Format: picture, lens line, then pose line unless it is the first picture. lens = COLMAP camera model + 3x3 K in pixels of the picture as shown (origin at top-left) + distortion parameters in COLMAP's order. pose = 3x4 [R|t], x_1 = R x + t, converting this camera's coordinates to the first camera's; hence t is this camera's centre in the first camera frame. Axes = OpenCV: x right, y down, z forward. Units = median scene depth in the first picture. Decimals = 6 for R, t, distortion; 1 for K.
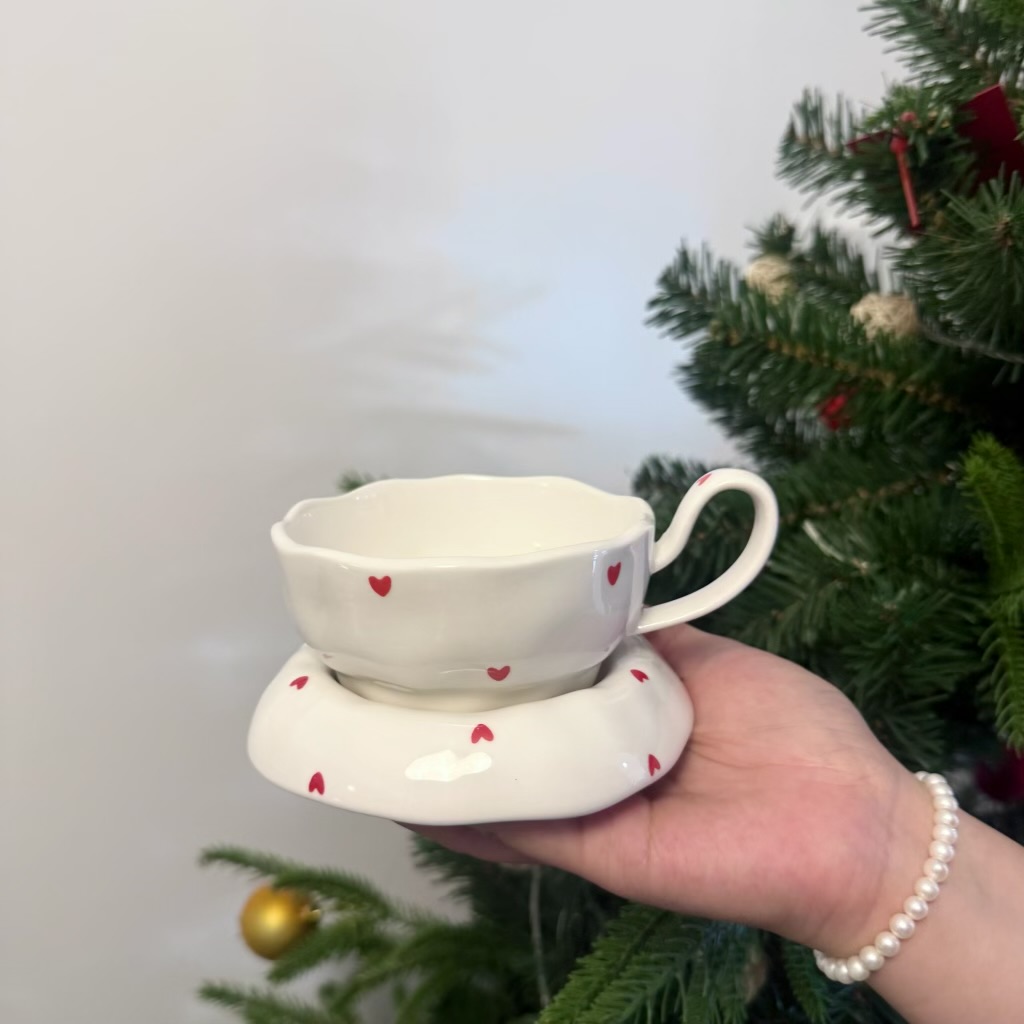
lens RADIAL K [[978.9, 0, 495.3], [0, 978.9, 519.0], [0, 0, 1]] dist [-0.029488, 0.000000]
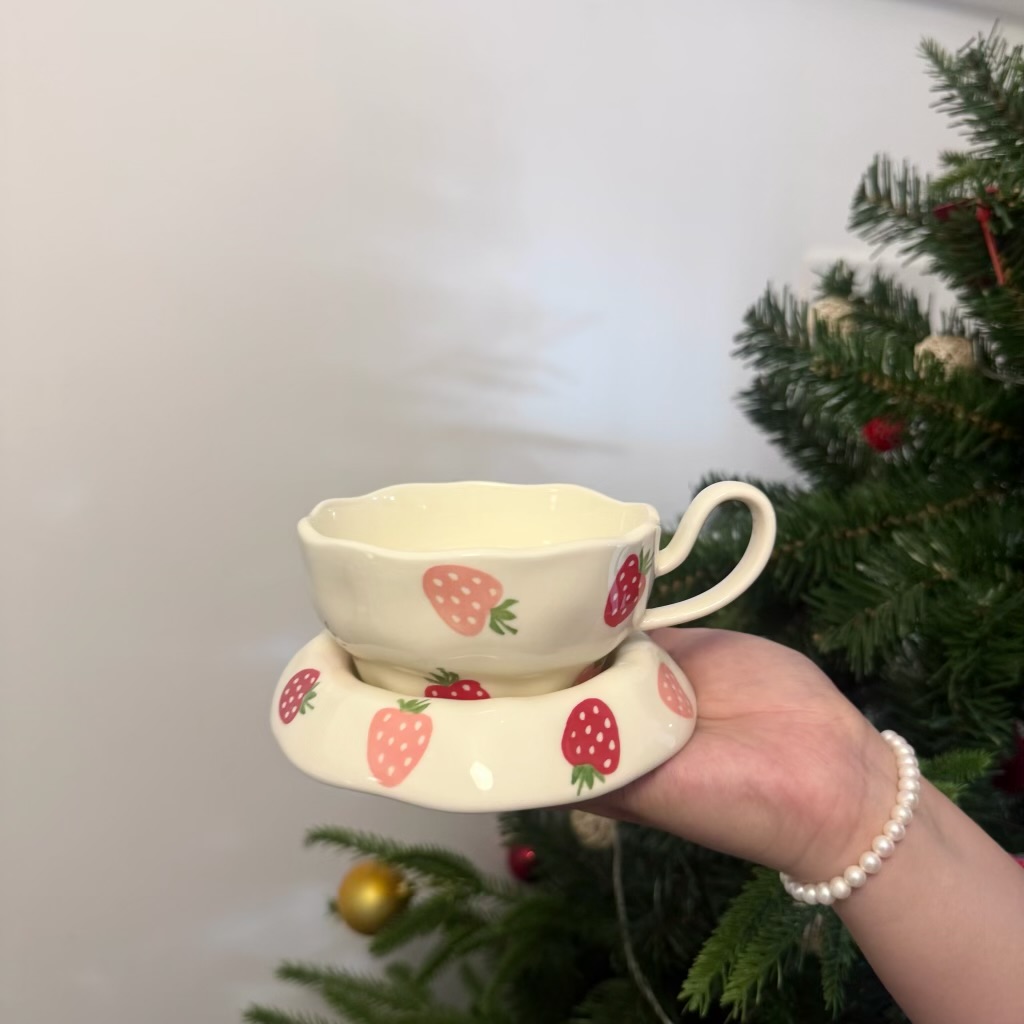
lens RADIAL K [[978.9, 0, 499.6], [0, 978.9, 516.6], [0, 0, 1]] dist [-0.029488, 0.000000]
pose [[0.998288, 0.015550, 0.056382, -0.174087], [-0.014578, 0.999739, -0.017609, 0.009488], [-0.056641, 0.016757, 0.998254, -0.104427]]
